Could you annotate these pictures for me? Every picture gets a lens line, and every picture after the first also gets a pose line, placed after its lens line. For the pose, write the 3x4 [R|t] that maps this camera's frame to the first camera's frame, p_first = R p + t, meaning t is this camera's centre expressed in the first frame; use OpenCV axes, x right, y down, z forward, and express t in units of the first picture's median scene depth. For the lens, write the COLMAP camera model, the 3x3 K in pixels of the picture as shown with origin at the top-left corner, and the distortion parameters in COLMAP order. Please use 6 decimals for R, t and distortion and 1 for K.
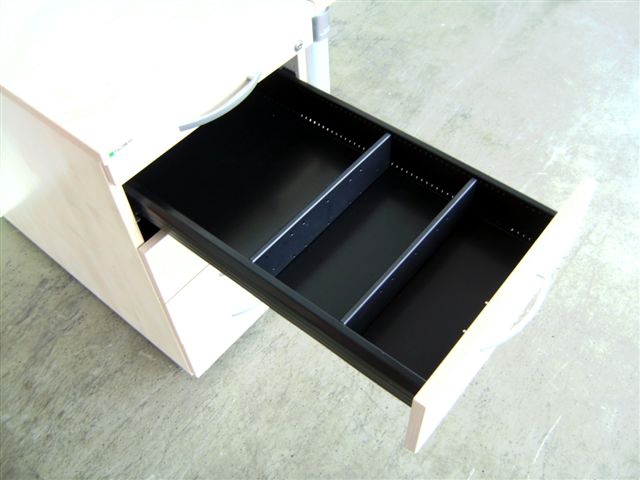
lens RADIAL K [[652.5, 0, 320.0], [0, 652.5, 240.0], [0, 0, 1]] dist [-0.147671, 0.089997]
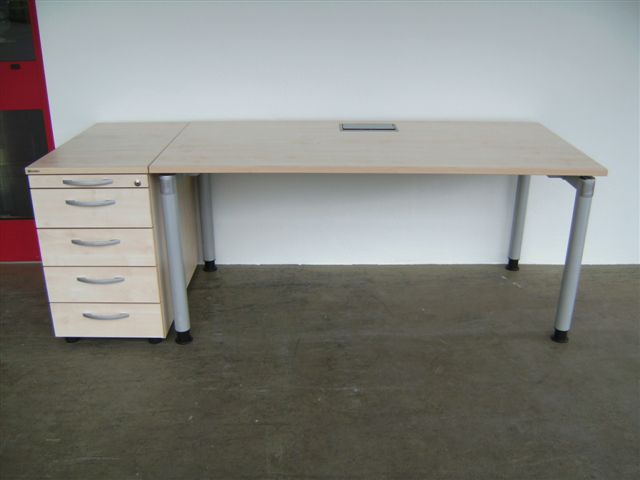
lens RADIAL K [[652.5, 0, 320.0], [0, 652.5, 240.0], [0, 0, 1]] dist [-0.147671, 0.089997]
pose [[0.641197, 0.314718, -0.699870, 1.335823], [-0.623334, 0.745549, -0.235819, -0.024724], [0.447571, 0.587460, 0.674219, -0.018205]]
